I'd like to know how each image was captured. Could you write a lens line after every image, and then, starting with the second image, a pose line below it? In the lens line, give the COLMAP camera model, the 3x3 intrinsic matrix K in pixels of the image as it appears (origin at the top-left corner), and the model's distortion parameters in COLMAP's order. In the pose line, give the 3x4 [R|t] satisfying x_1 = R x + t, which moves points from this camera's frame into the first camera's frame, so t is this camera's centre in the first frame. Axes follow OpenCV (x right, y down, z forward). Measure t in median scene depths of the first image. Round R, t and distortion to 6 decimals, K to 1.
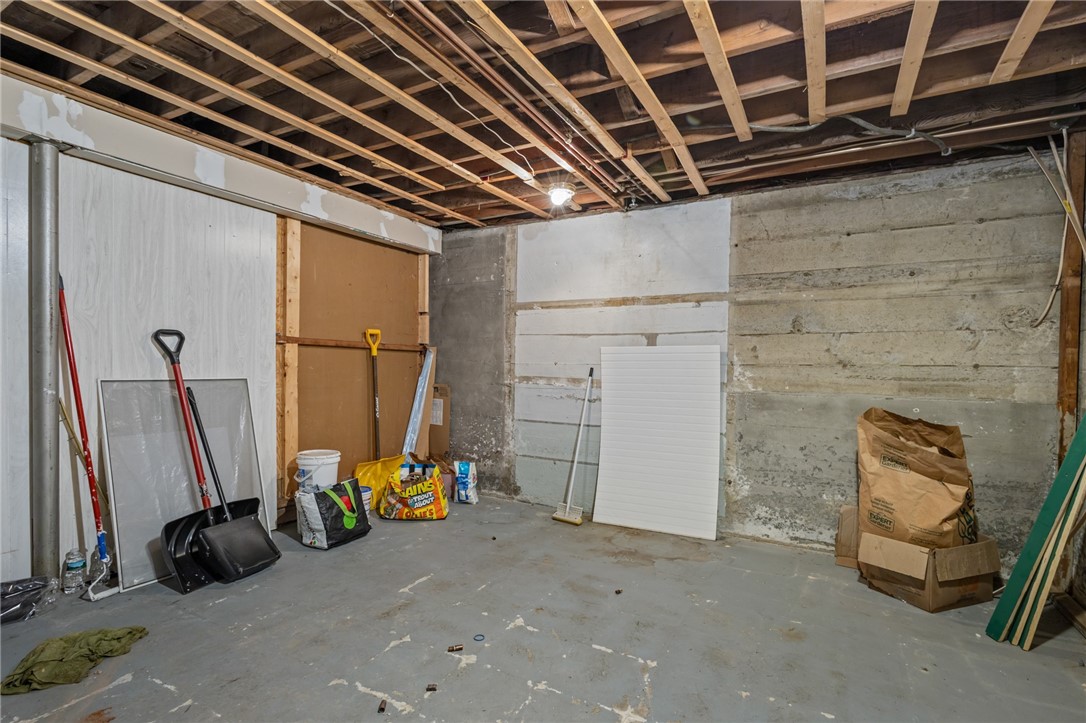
lens RADIAL K [[511.7, 0, 566.6], [0, 511.7, 374.3], [0, 0, 1]] dist [0.005714, -0.001274]
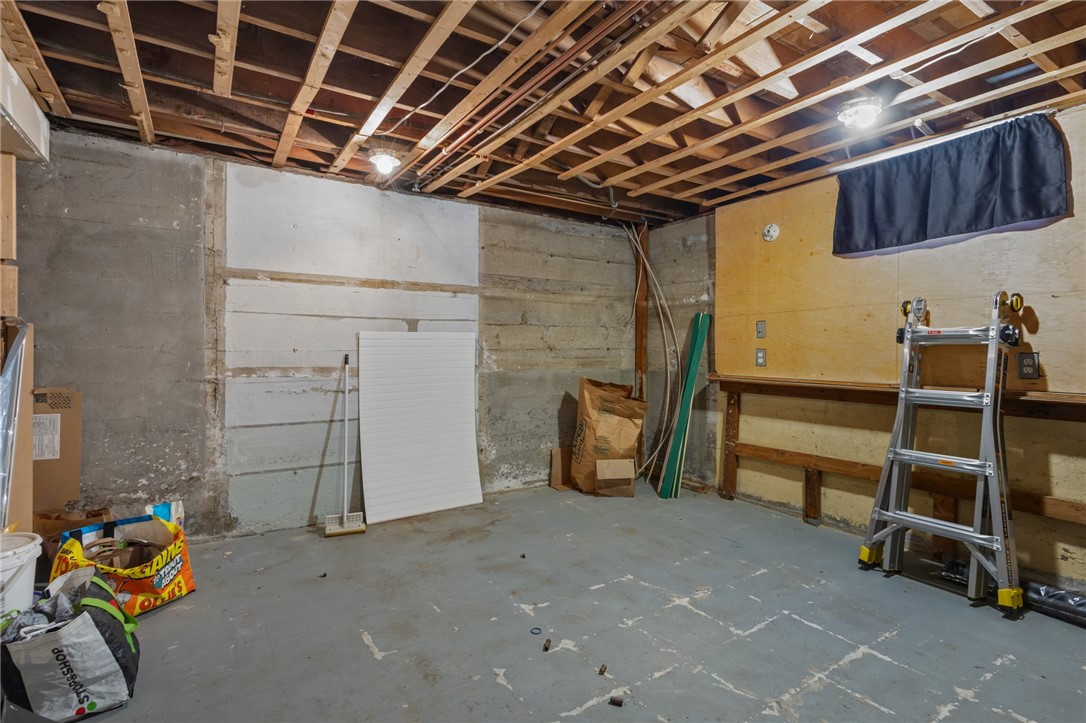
lens RADIAL K [[511.7, 0, 541.3], [0, 511.7, 352.8], [0, 0, 1]] dist [0.005714, -0.001274]
pose [[0.496157, -0.018457, 0.868036, -0.634669], [0.020123, 0.999750, 0.009756, -0.020239], [-0.867999, 0.012627, 0.496405, 0.308883]]
